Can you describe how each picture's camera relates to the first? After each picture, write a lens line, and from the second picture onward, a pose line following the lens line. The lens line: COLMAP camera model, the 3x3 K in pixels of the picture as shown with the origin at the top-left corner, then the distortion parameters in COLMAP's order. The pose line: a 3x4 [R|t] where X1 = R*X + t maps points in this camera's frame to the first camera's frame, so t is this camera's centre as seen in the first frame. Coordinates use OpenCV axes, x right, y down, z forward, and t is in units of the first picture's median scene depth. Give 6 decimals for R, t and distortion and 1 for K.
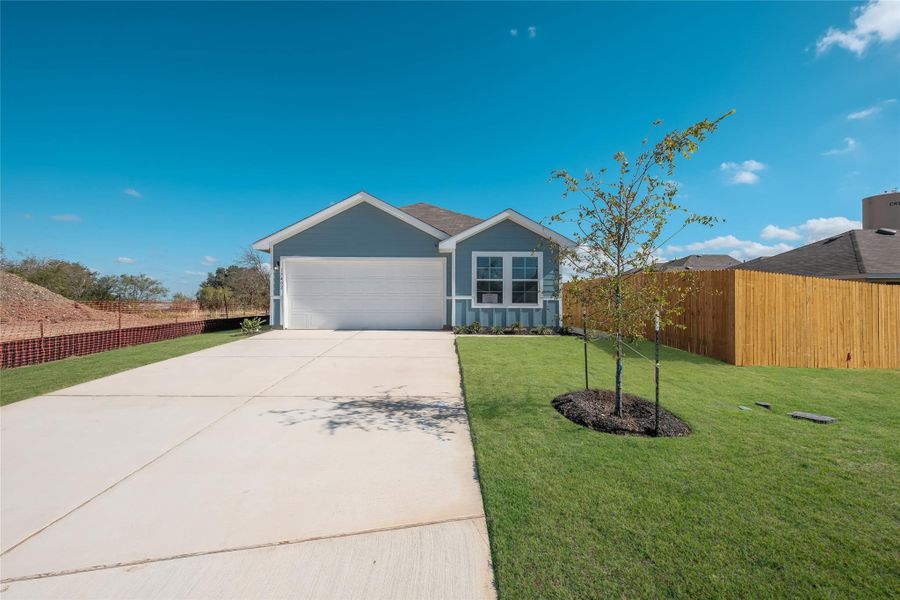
lens RADIAL K [[390.3, 0, 443.1], [0, 390.3, 286.3], [0, 0, 1]] dist [-0.019307, -0.000733]
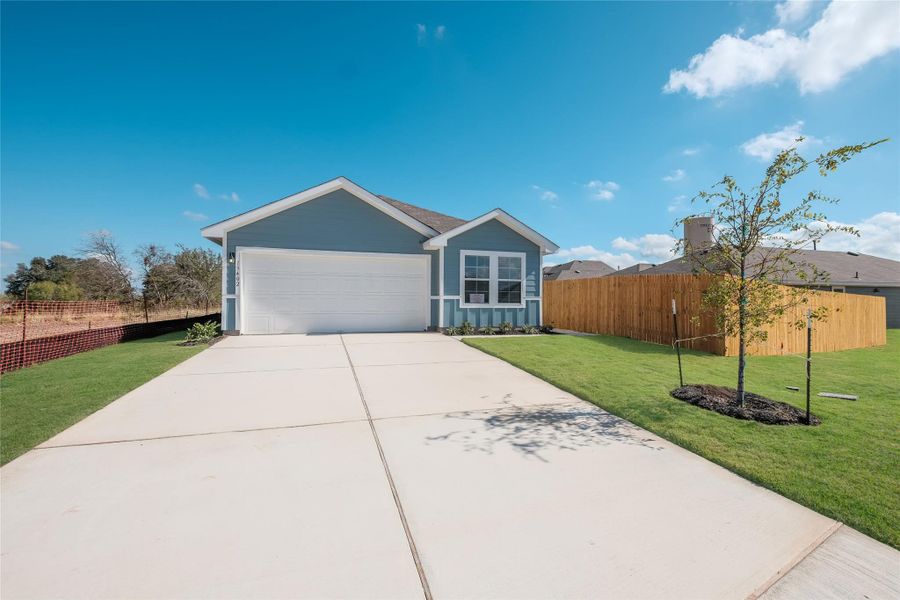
lens RADIAL K [[390.3, 0, 454.8], [0, 390.3, 297.2], [0, 0, 1]] dist [-0.019307, -0.000733]
pose [[0.953249, 0.003586, 0.302164, -0.230965], [-0.012673, 0.999524, 0.028120, 0.001403], [-0.301919, -0.030635, 0.952841, 0.080123]]
